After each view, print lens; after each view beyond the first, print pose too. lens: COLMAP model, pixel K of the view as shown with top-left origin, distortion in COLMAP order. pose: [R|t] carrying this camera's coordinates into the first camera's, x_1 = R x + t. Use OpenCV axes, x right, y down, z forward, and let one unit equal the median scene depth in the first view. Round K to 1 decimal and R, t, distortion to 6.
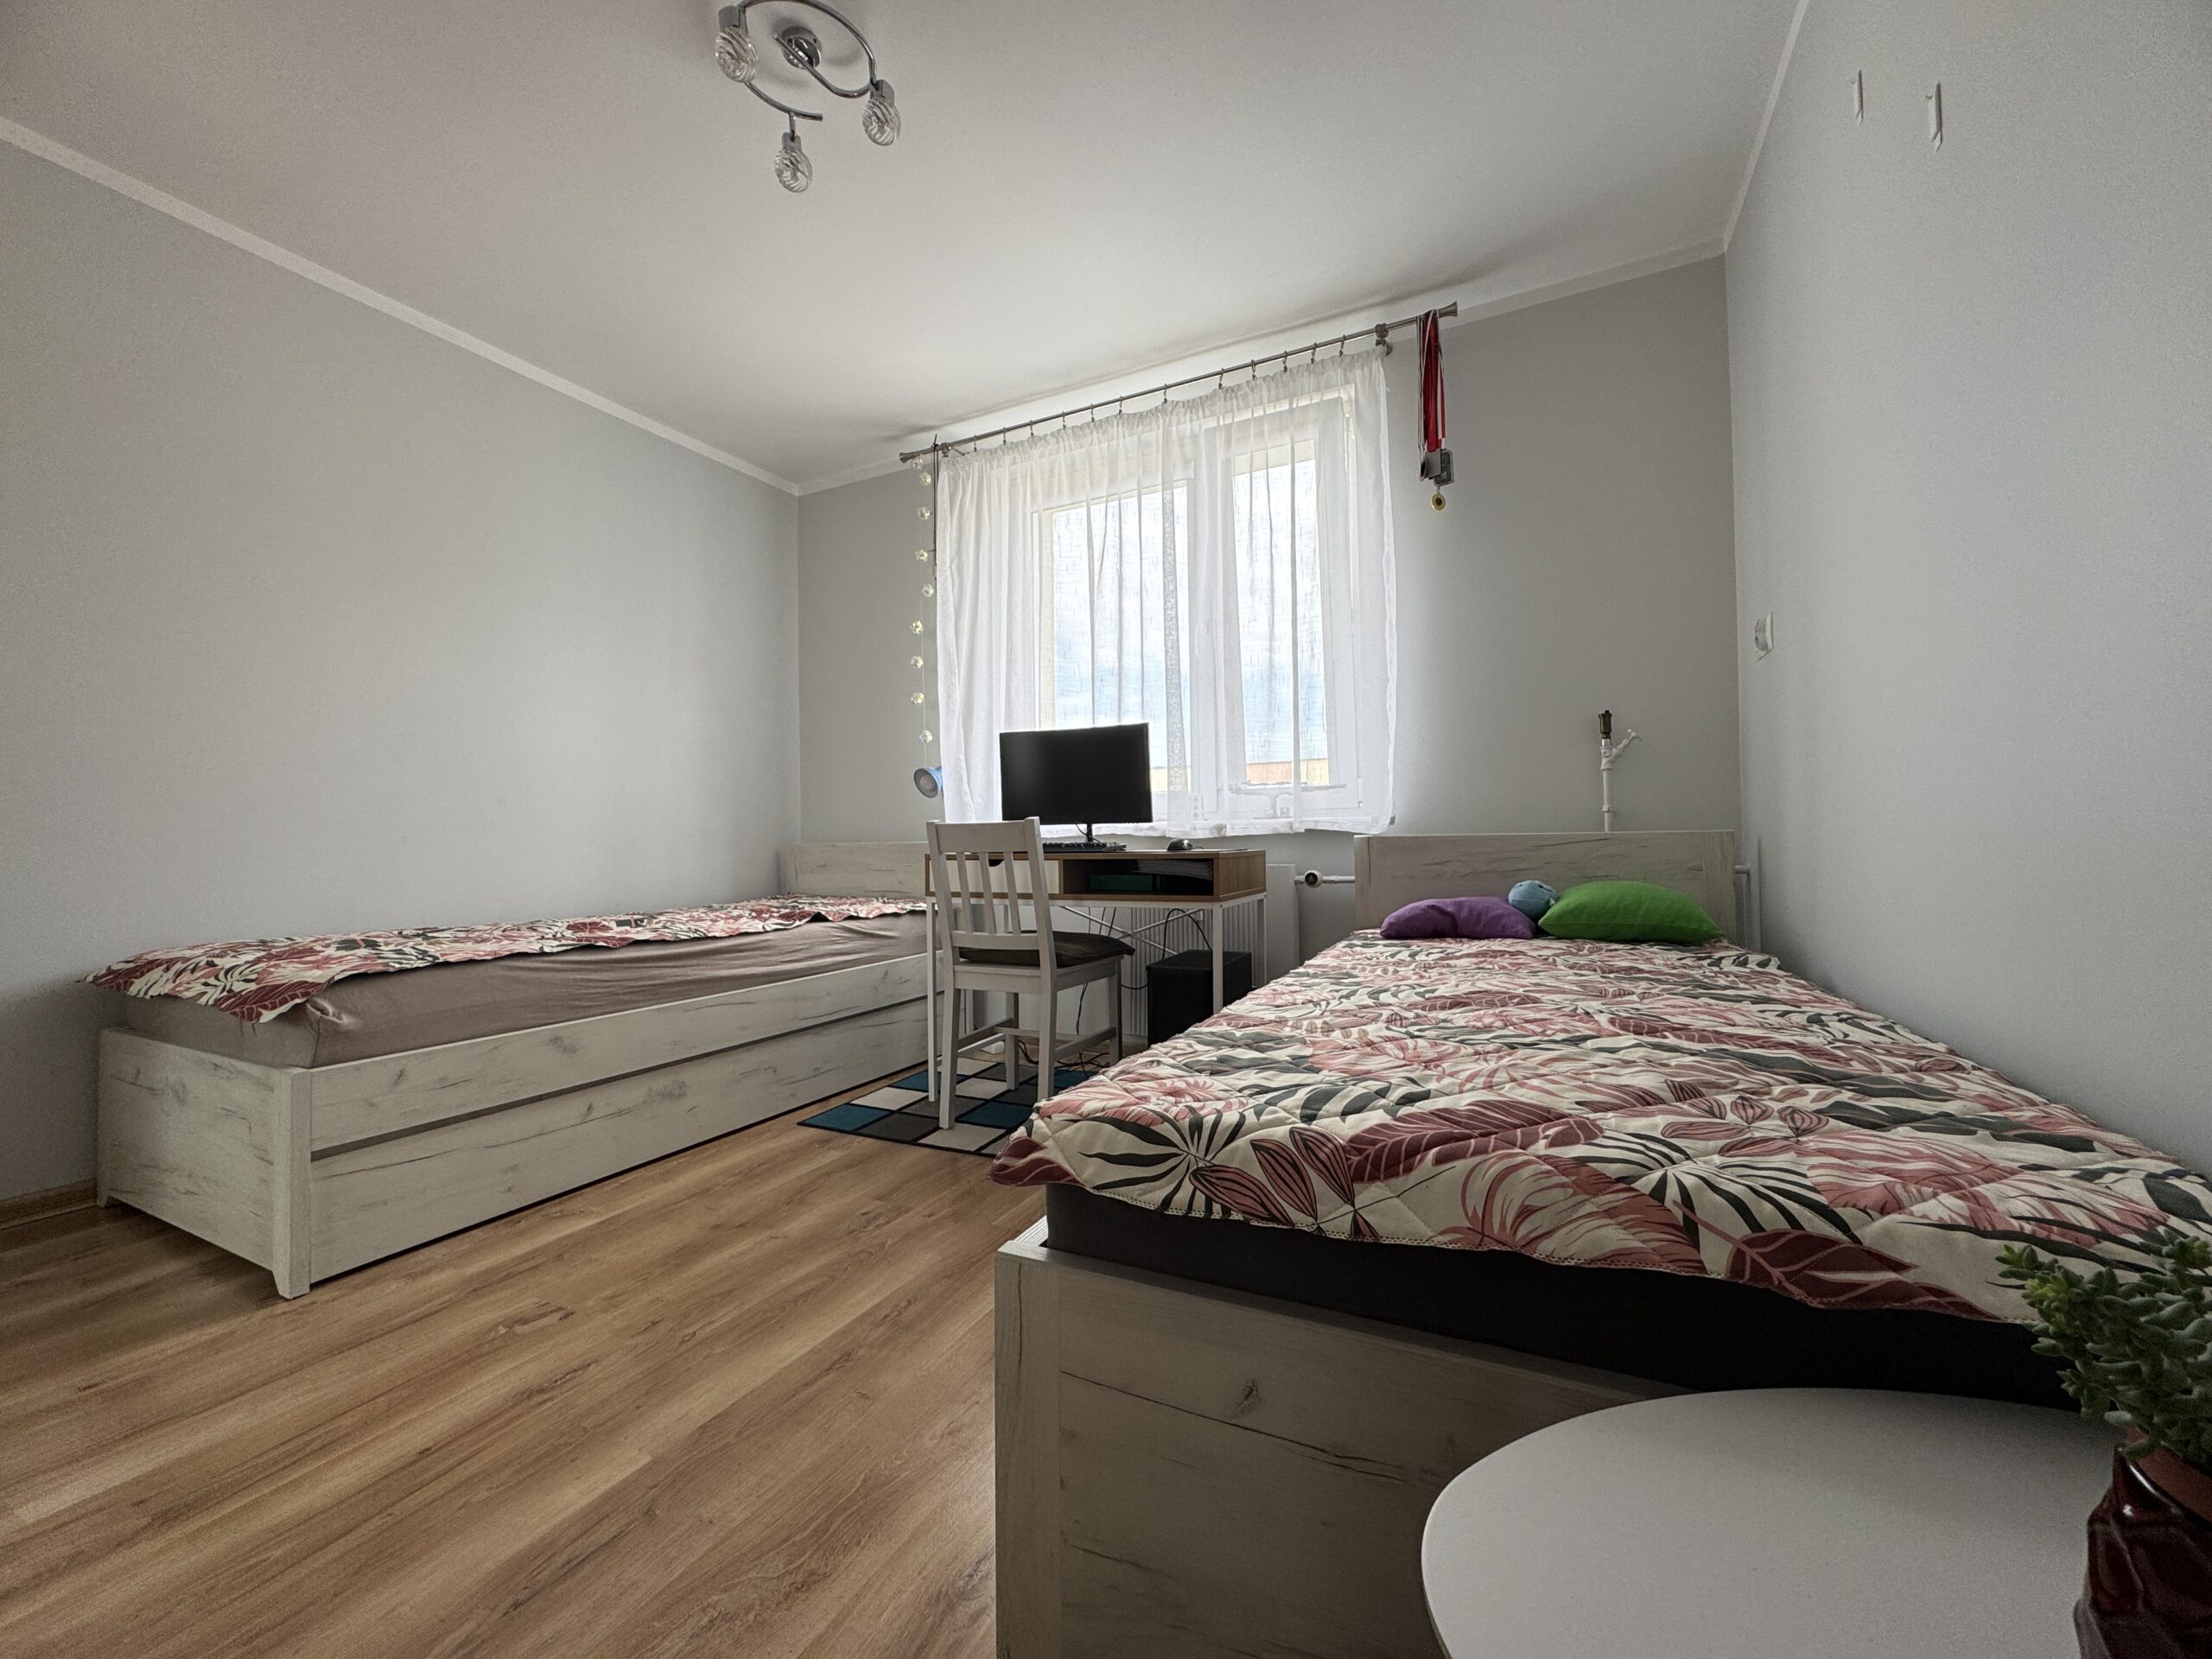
lens RADIAL K [[877.0, 0, 1102.9], [0, 877.0, 828.7], [0, 0, 1]] dist [-0.003018, 0.000552]
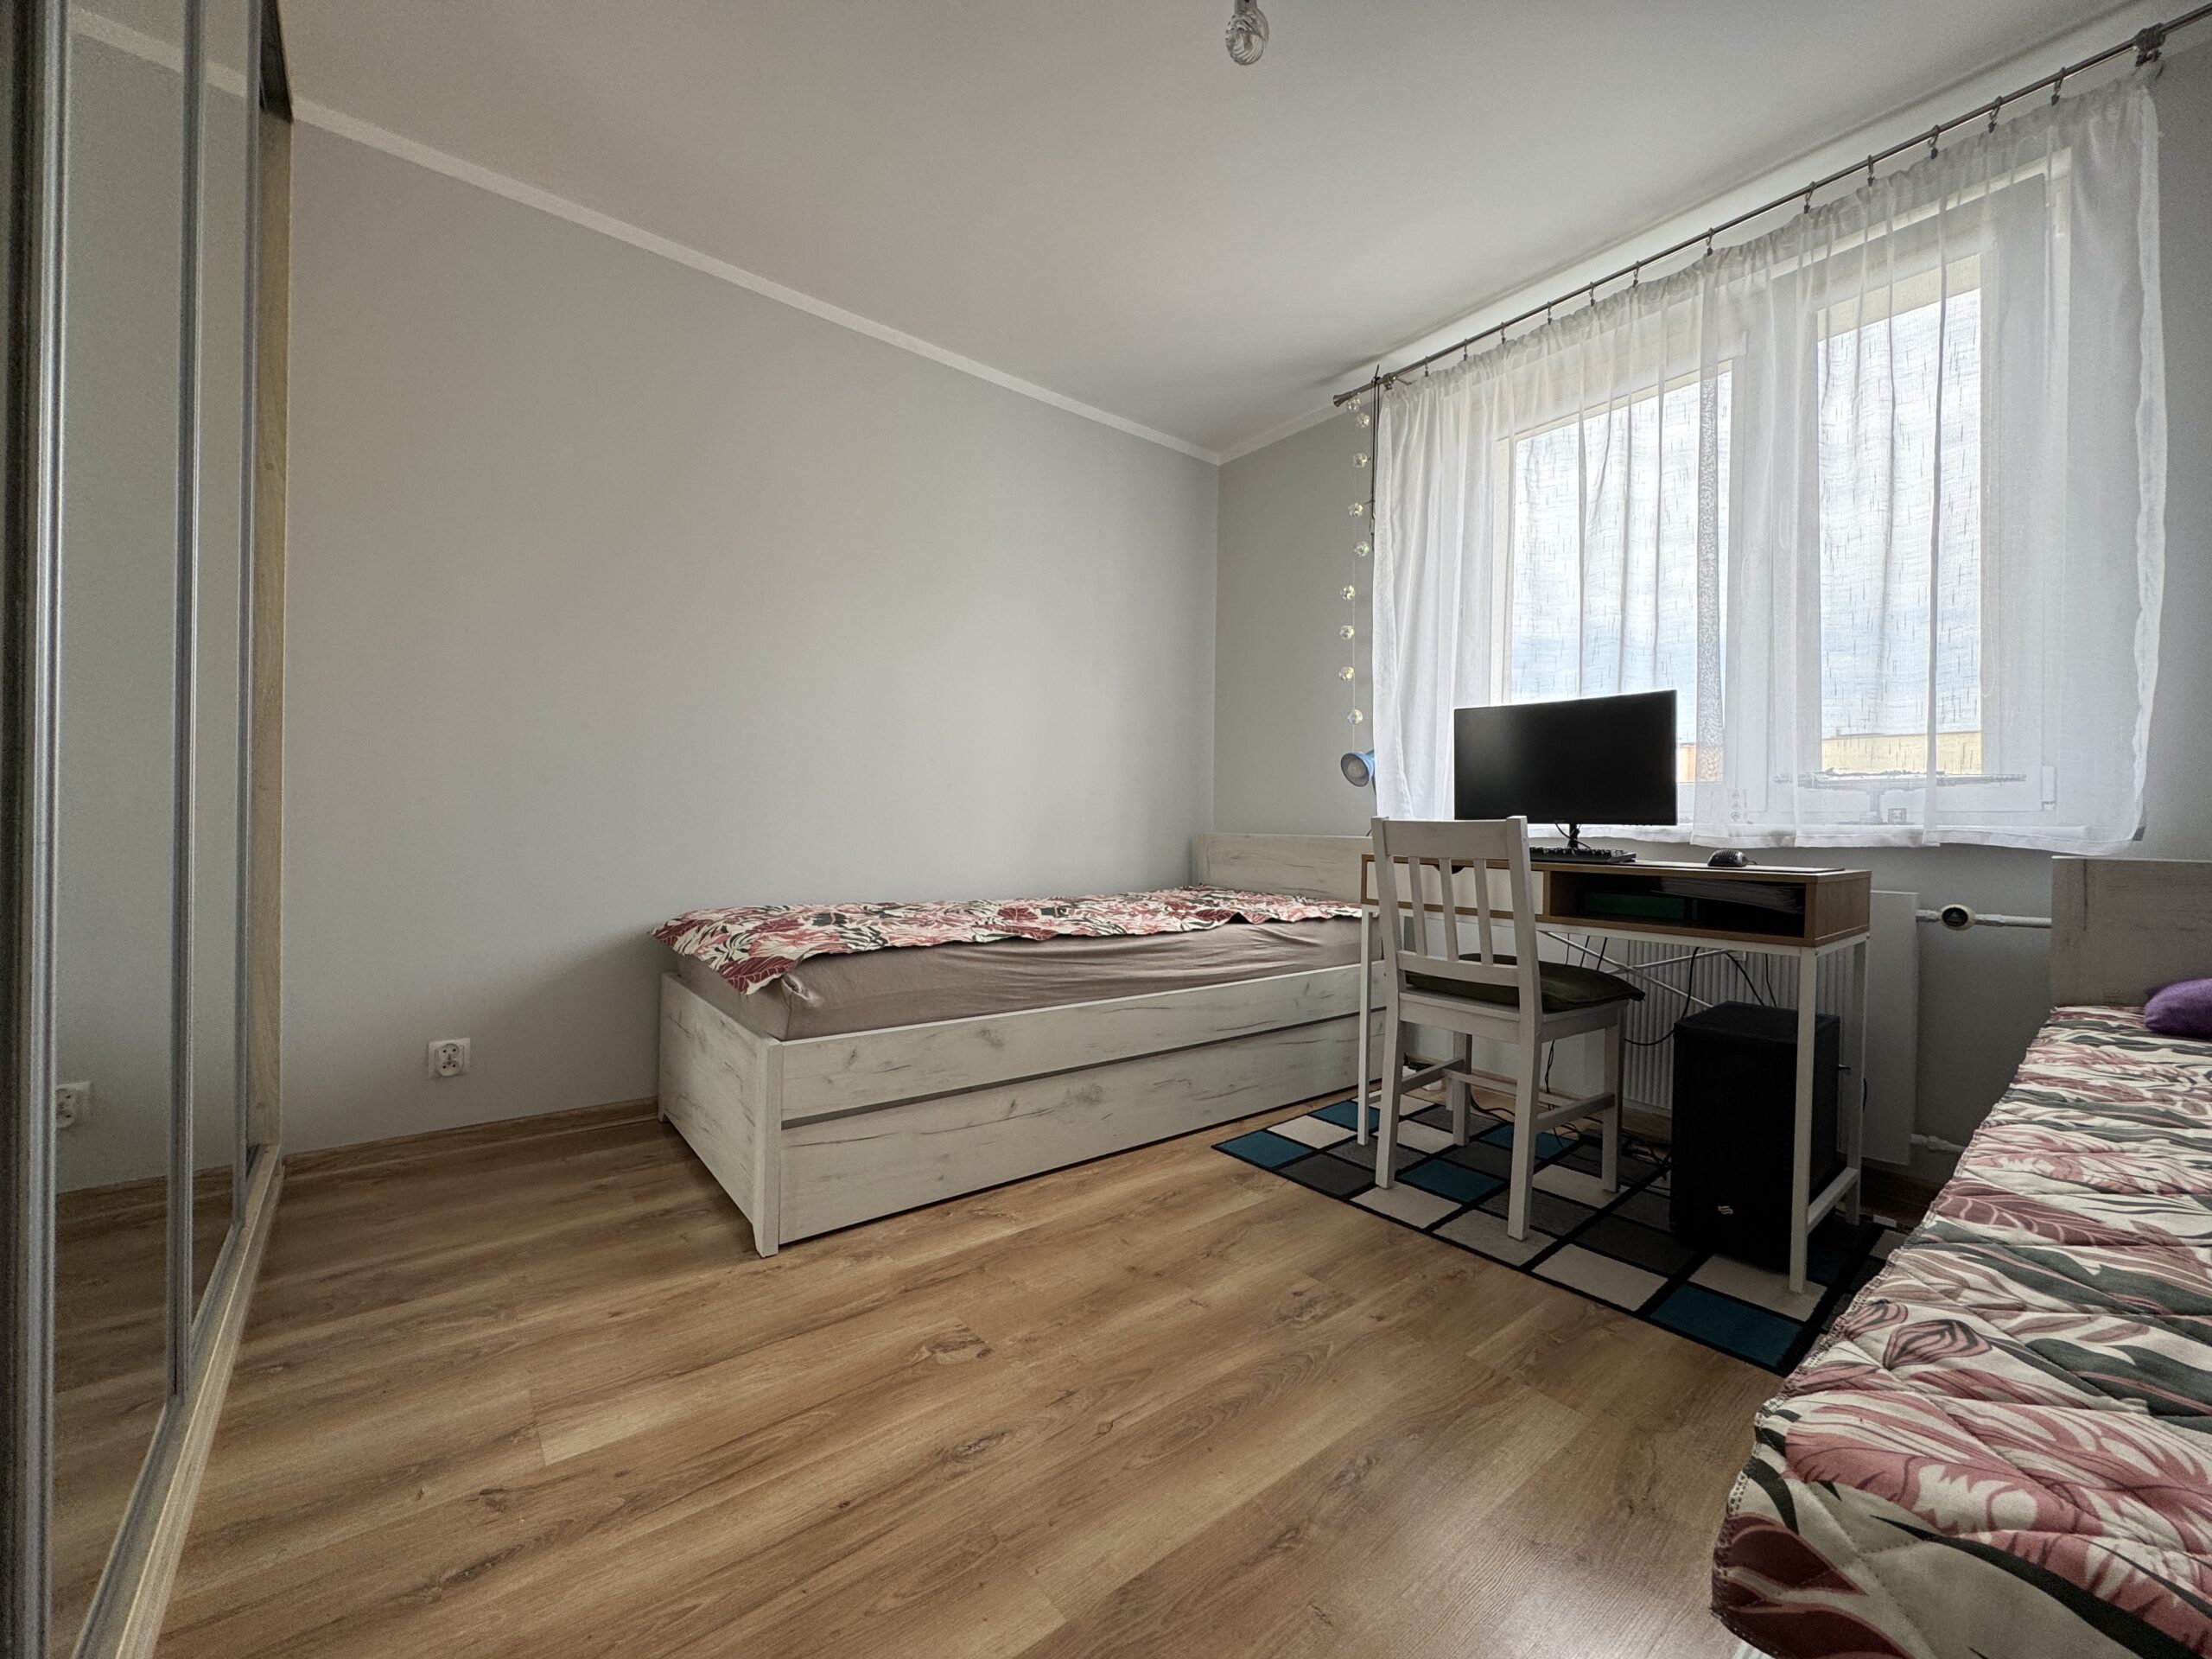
lens RADIAL K [[877.0, 0, 1112.1], [0, 877.0, 832.3], [0, 0, 1]] dist [-0.003018, 0.000552]
pose [[0.909297, 0.033918, -0.414763, -0.090417], [-0.024774, 0.999317, 0.027410, -0.011961], [0.415410, -0.014648, 0.909516, 0.161411]]
